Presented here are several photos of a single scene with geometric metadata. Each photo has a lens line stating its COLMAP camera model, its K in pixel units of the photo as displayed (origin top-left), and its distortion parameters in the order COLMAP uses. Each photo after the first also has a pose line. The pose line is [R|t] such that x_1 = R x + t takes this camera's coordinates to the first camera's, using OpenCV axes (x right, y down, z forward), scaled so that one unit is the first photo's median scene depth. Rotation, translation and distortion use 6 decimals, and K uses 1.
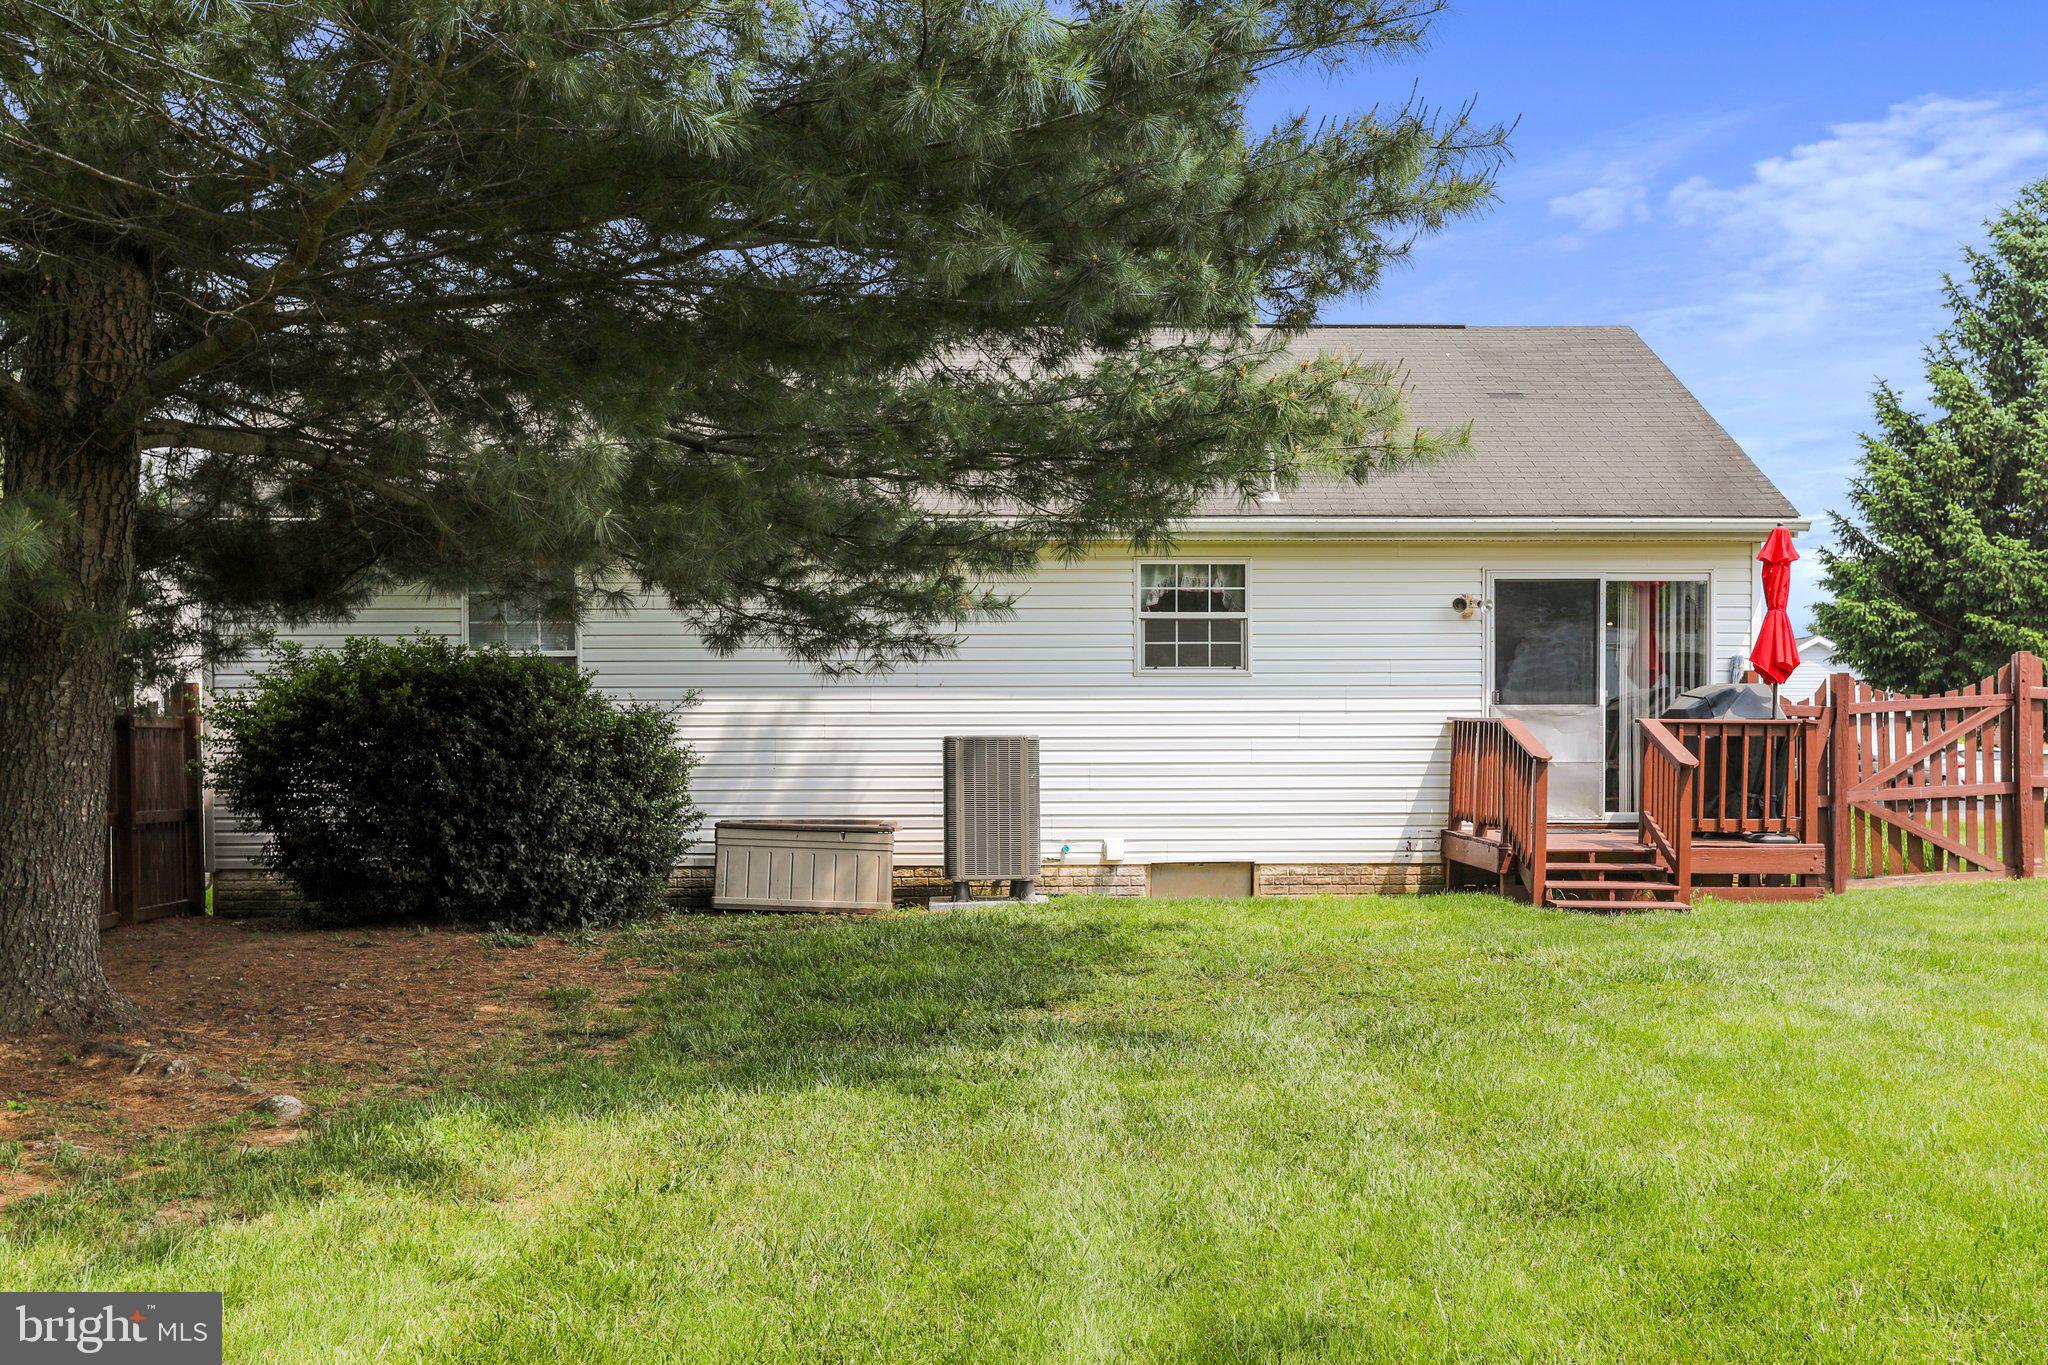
lens RADIAL K [[2273.5, 0, 1023.4], [0, 2273.5, 844.4], [0, 0, 1]] dist [-0.022205, -0.010064]
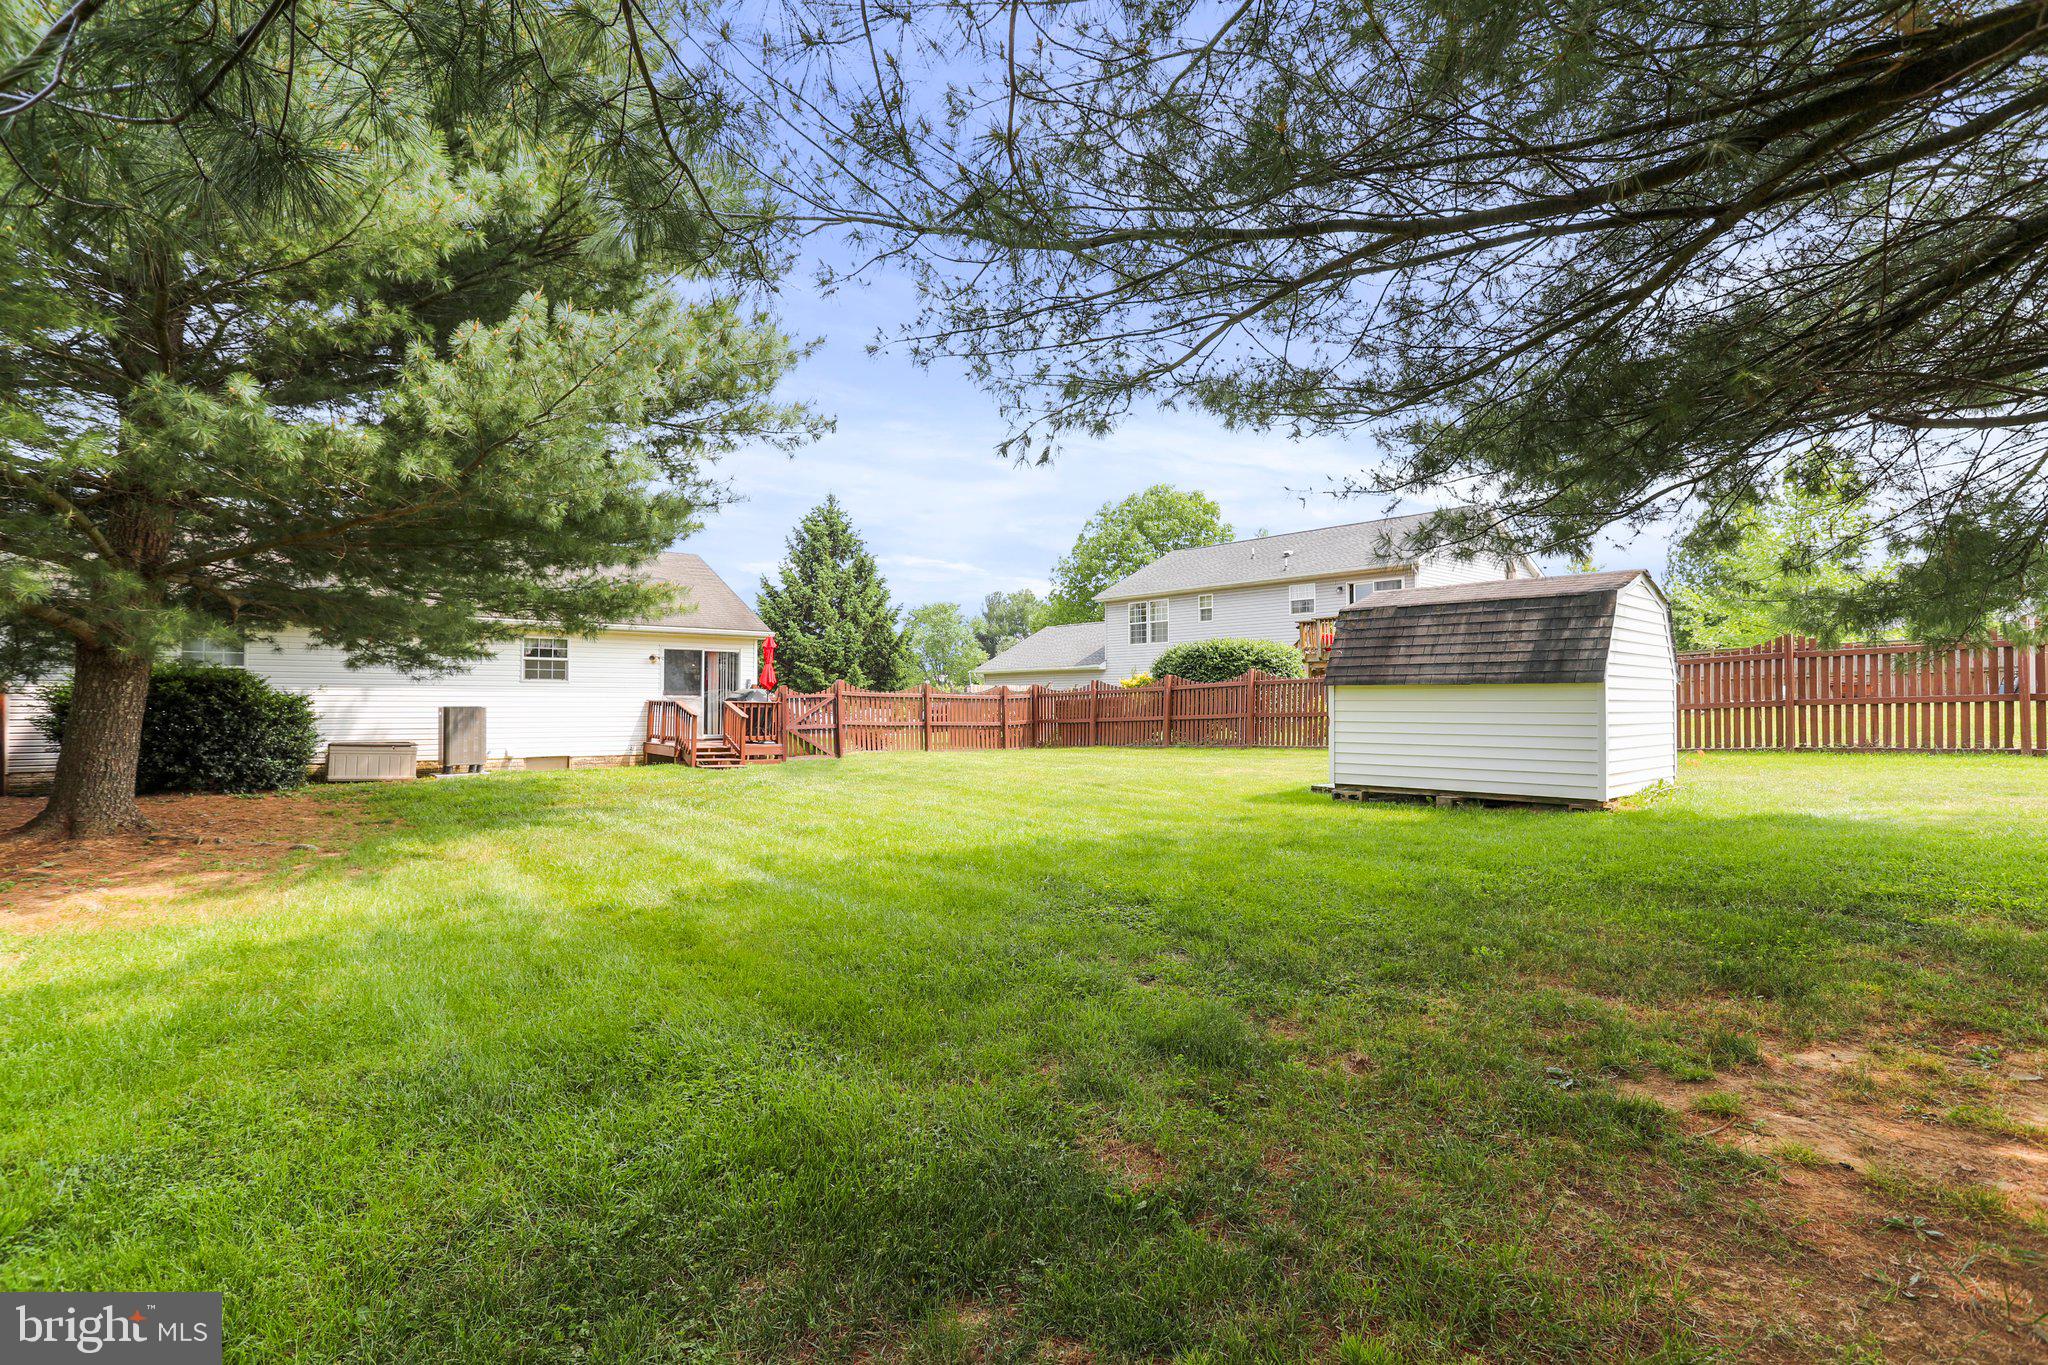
lens RADIAL K [[1007.1, 0, 1024.0], [0, 1007.1, 682.5], [0, 0, 1]] dist [0.000760, 0.000192]
pose [[0.790542, 0.019036, 0.612112, -0.199405], [0.024833, 0.997698, -0.063098, 0.010131], [-0.611904, 0.065082, 0.788249, -0.218339]]
